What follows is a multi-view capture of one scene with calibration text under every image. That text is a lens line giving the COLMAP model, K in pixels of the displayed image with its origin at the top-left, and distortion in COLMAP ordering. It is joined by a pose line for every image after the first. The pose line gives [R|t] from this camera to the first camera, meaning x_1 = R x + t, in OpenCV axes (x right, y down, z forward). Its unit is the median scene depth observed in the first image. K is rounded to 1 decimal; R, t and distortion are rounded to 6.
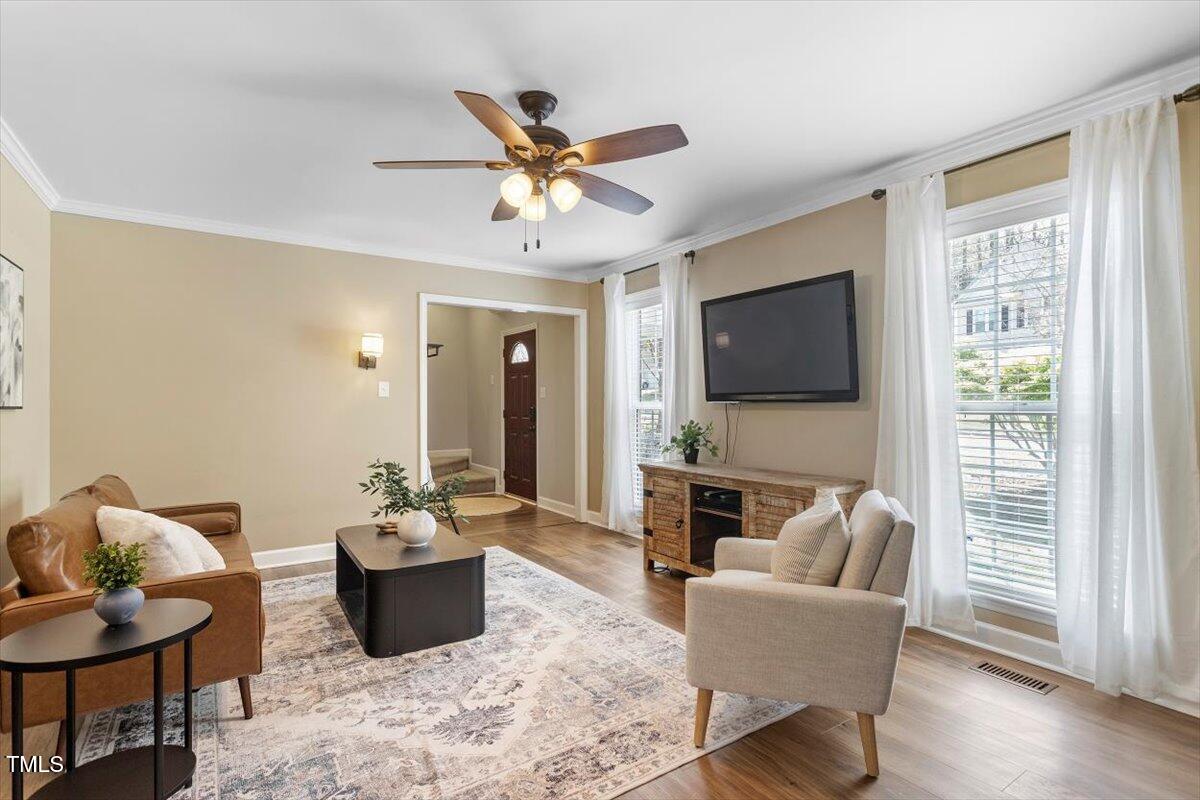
lens RADIAL K [[577.1, 0, 595.1], [0, 577.1, 400.0], [0, 0, 1]] dist [-0.003318, 0.001969]
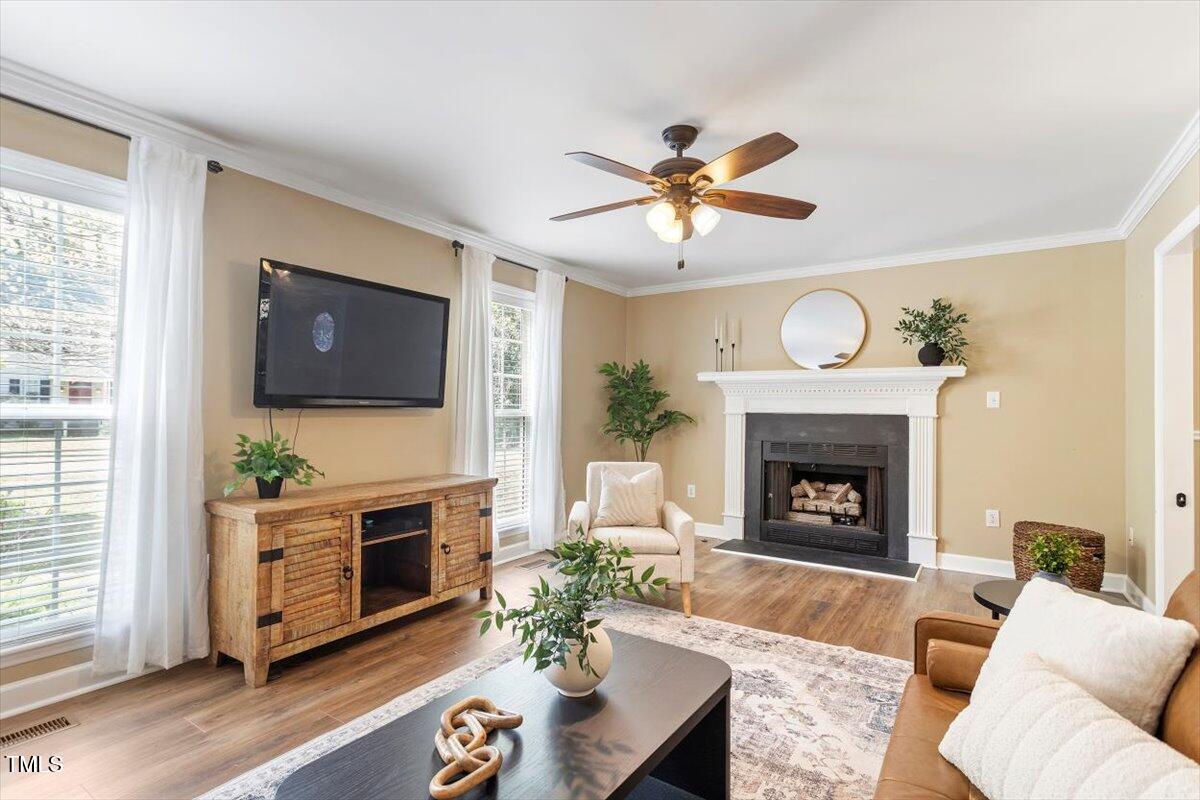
lens RADIAL K [[577.1, 0, 612.4], [0, 577.1, 402.7], [0, 0, 1]] dist [-0.003318, 0.001969]
pose [[-0.406628, 0.012224, 0.913512, -0.929543], [-0.012630, 0.999740, -0.019000, 0.010098], [-0.913506, -0.019264, -0.406368, 1.391493]]
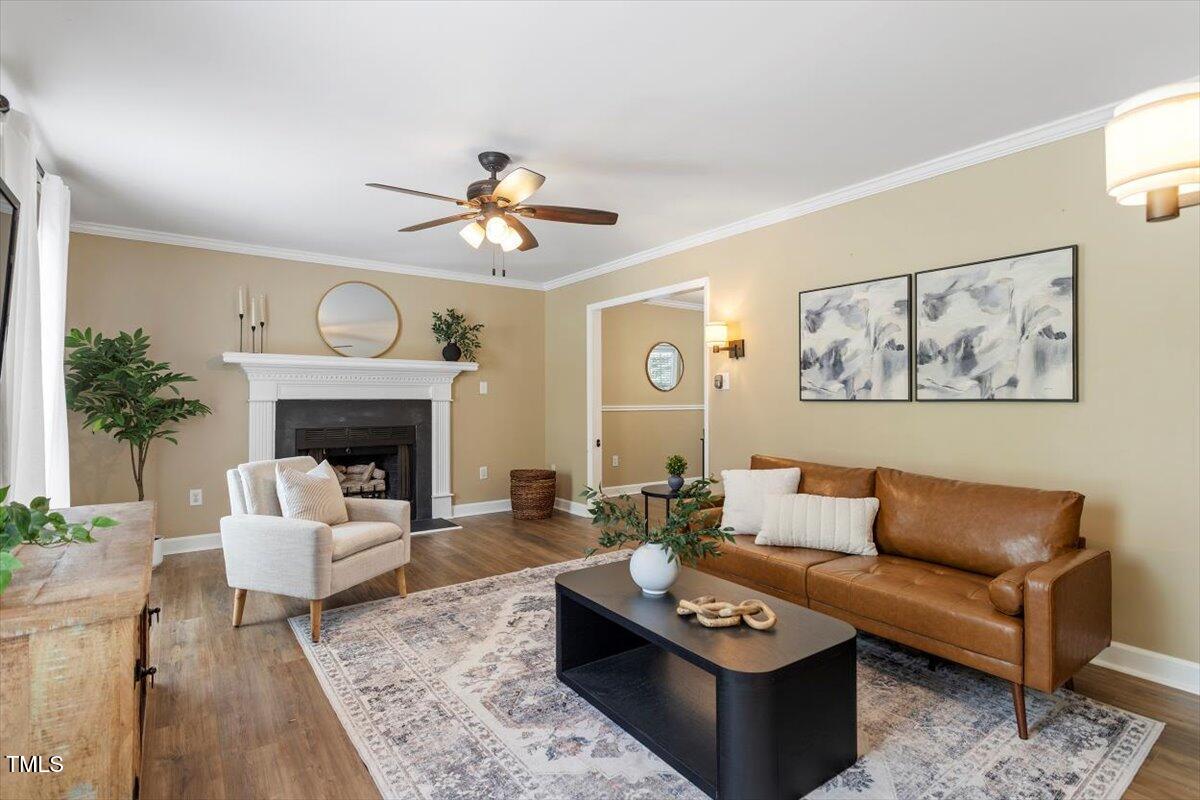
lens RADIAL K [[577.1, 0, 611.7], [0, 577.1, 399.4], [0, 0, 1]] dist [-0.003318, 0.001969]
pose [[-0.997659, 0.004956, -0.068204, -0.240322], [0.005159, 0.999983, -0.002801, 0.010987], [0.068189, -0.003147, -0.997667, 2.035223]]
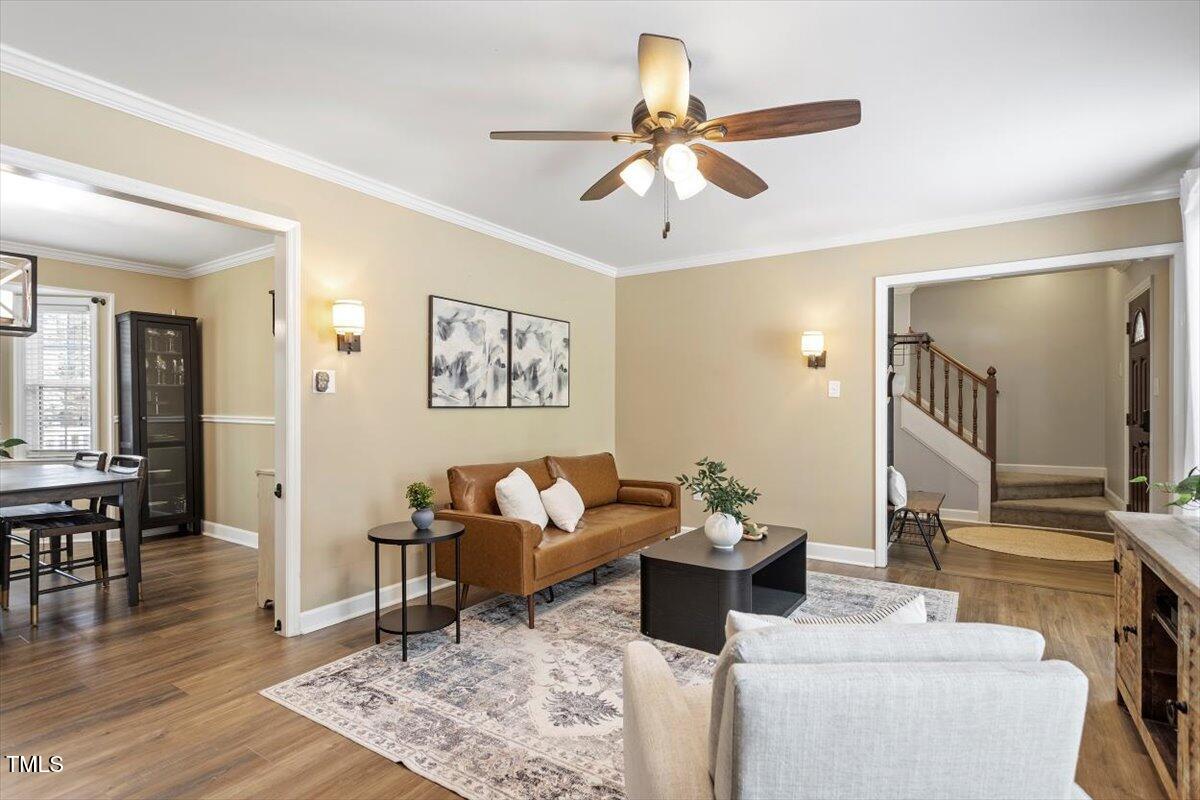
lens RADIAL K [[577.1, 0, 604.8], [0, 577.1, 409.0], [0, 0, 1]] dist [-0.003318, 0.001969]
pose [[0.391652, 0.009417, -0.920065, 0.615330], [0.004947, 0.999912, 0.012340, 0.000401], [0.920100, -0.009385, 0.391571, 0.500501]]
